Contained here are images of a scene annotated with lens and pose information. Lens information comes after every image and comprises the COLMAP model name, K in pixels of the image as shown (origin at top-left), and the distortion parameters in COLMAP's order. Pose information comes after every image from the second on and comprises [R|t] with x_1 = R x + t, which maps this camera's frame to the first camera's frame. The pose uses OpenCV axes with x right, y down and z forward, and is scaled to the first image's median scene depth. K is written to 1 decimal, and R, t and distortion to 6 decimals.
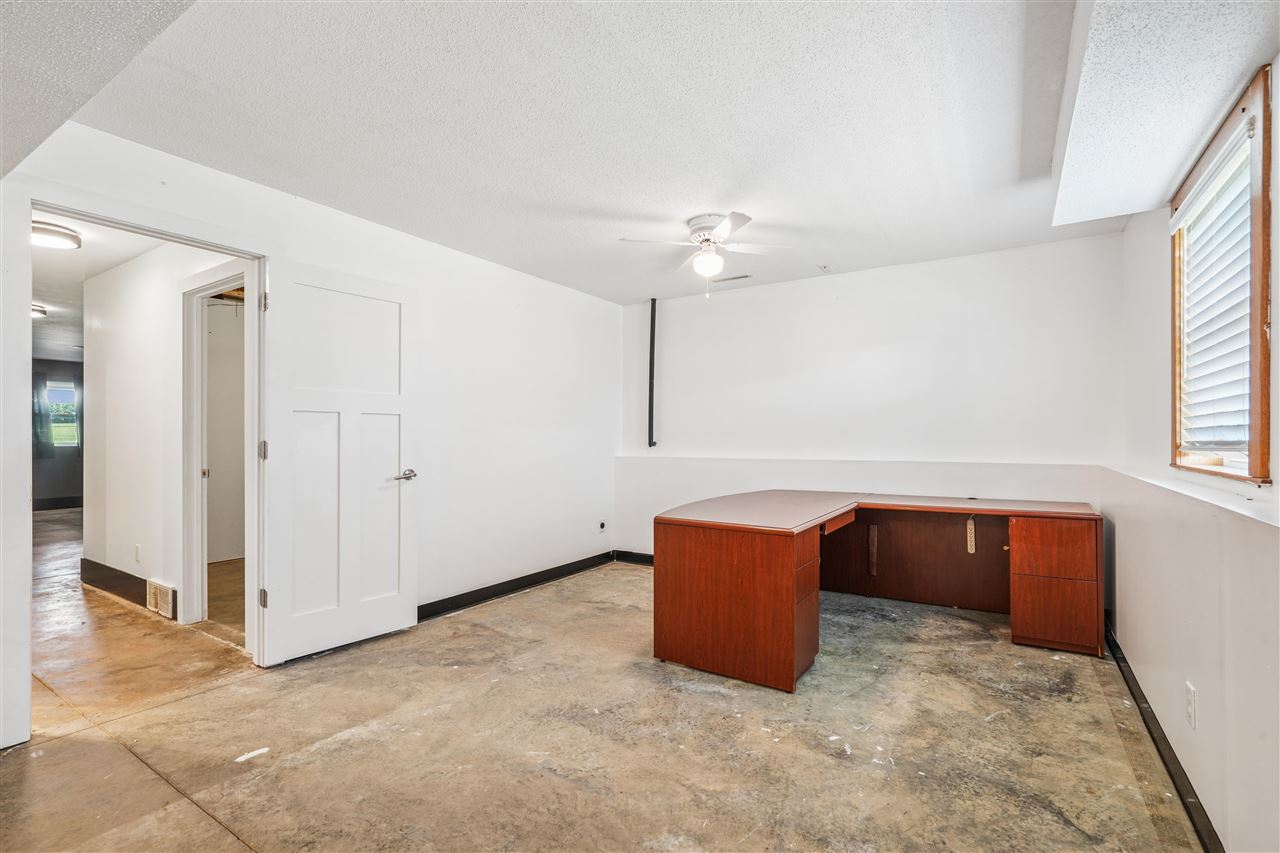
lens RADIAL K [[584.3, 0, 643.1], [0, 584.3, 434.8], [0, 0, 1]] dist [0.002280, 0.000267]
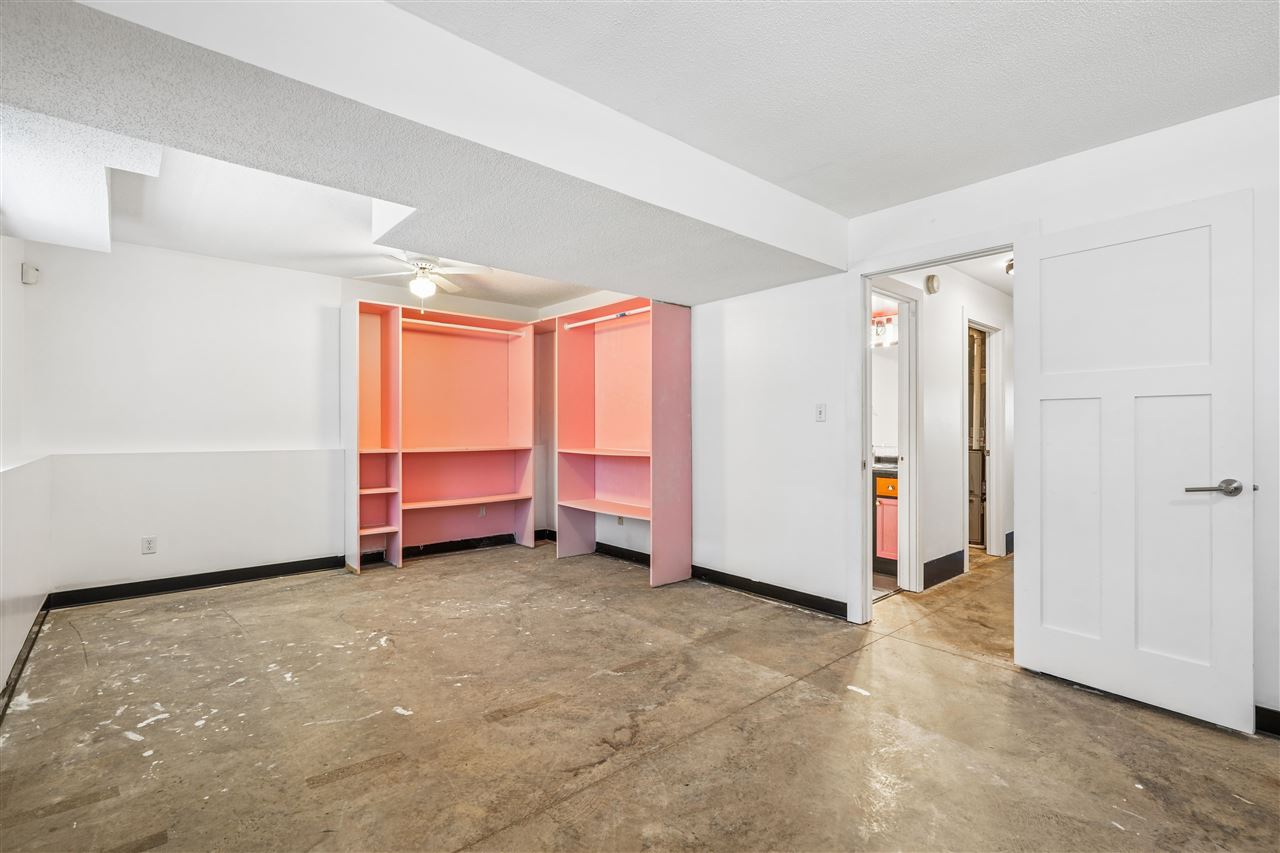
lens RADIAL K [[584.3, 0, 644.4], [0, 584.3, 426.5], [0, 0, 1]] dist [0.002280, 0.000267]
pose [[-0.270192, -0.005333, -0.962792, 0.468851], [0.001397, 0.999981, -0.005931, 0.004979], [0.962805, -0.002947, -0.270179, 0.681492]]
